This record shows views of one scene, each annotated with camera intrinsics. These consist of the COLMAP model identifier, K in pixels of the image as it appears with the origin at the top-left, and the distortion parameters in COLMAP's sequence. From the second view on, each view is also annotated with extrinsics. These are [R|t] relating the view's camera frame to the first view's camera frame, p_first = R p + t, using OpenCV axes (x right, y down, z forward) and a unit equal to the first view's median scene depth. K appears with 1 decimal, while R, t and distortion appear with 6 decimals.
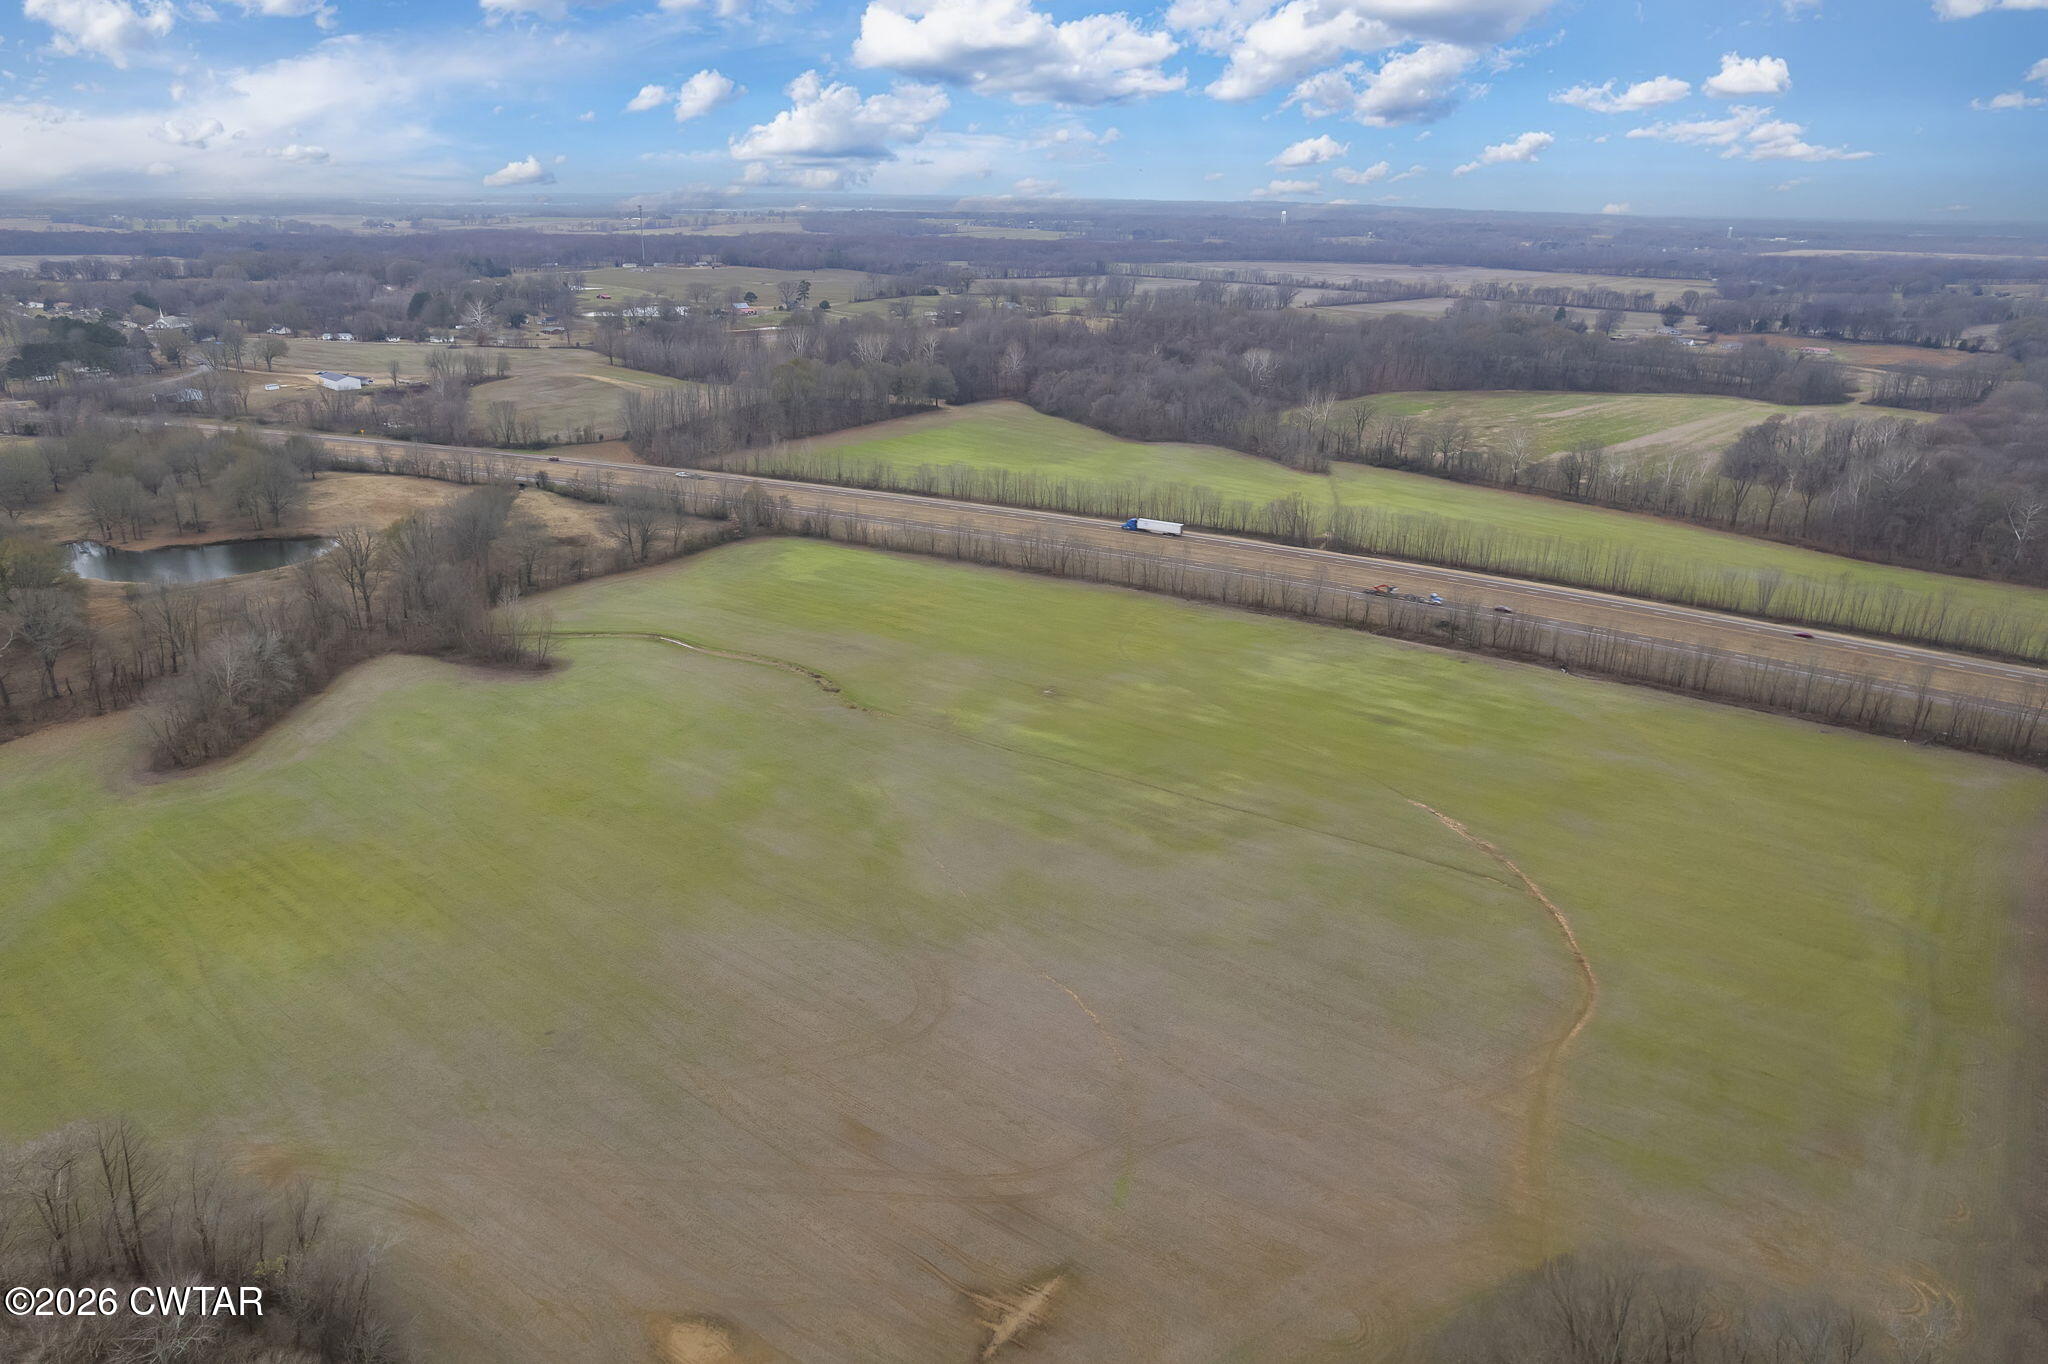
lens RADIAL K [[1312.4, 0, 1018.5], [0, 1312.4, 684.7], [0, 0, 1]] dist [-0.069791, 0.055265]
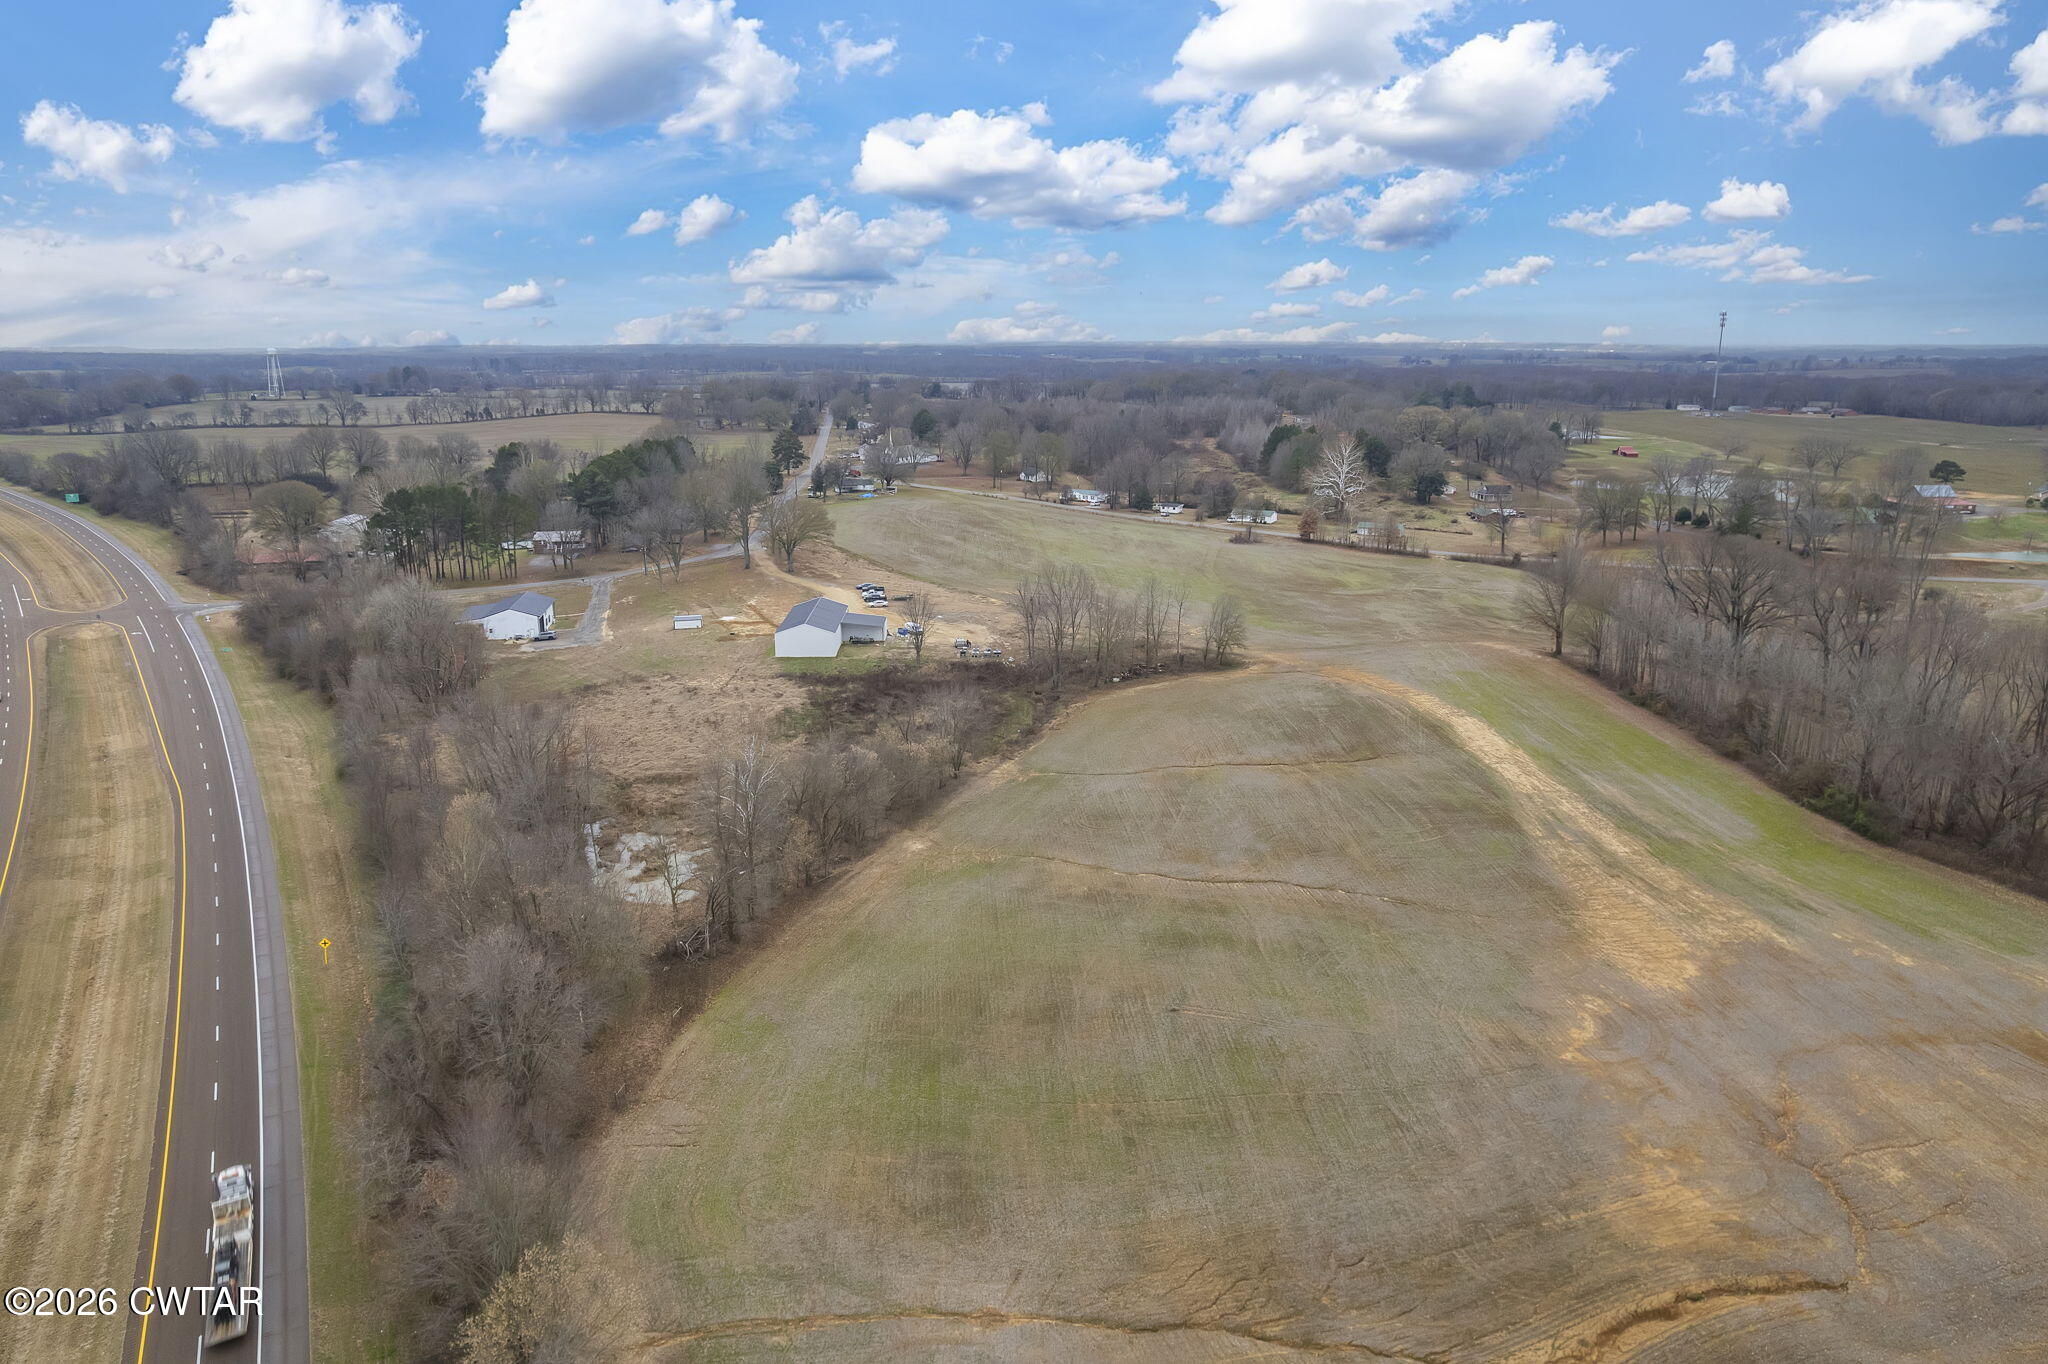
lens RADIAL K [[1312.4, 0, 1018.5], [0, 1312.4, 684.7], [0, 0, 1]] dist [-0.069791, 0.055265]
pose [[0.724972, 0.160456, -0.669828, -0.460612], [-0.230841, 0.972846, -0.016802, -0.491223], [0.648944, 0.166805, 0.742326, 1.625828]]
